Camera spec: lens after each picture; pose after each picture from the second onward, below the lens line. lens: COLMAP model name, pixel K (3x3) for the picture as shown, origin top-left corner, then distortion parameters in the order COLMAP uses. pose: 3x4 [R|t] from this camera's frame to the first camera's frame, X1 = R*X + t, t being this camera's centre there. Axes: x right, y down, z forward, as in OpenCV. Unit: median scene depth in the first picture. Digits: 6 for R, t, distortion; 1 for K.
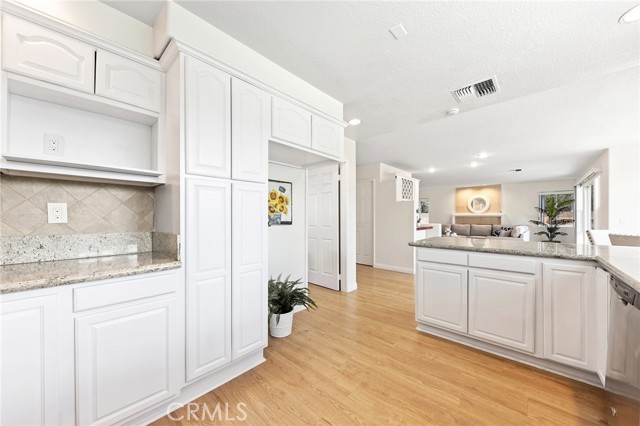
lens RADIAL K [[236.3, 0, 313.7], [0, 236.3, 217.5], [0, 0, 1]] dist [0.011151, -0.000530]
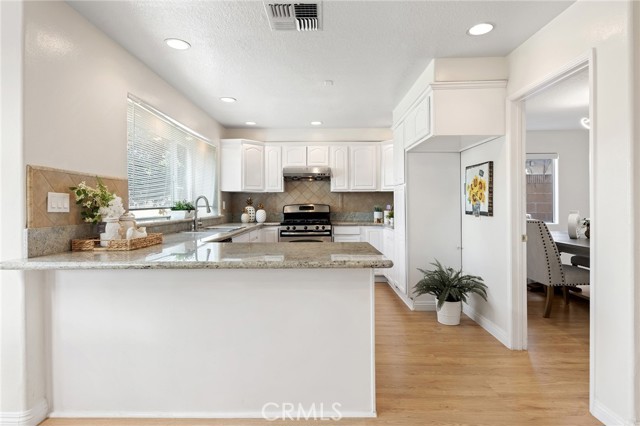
lens RADIAL K [[335.7, 0, 316.0], [0, 335.7, 205.8], [0, 0, 1]] dist [0.002950, 0.000180]
pose [[-0.746162, 0.004259, -0.665751, 1.086179], [0.005954, 0.999982, -0.000275, -0.006974], [0.665738, -0.004169, -0.746174, 1.496896]]
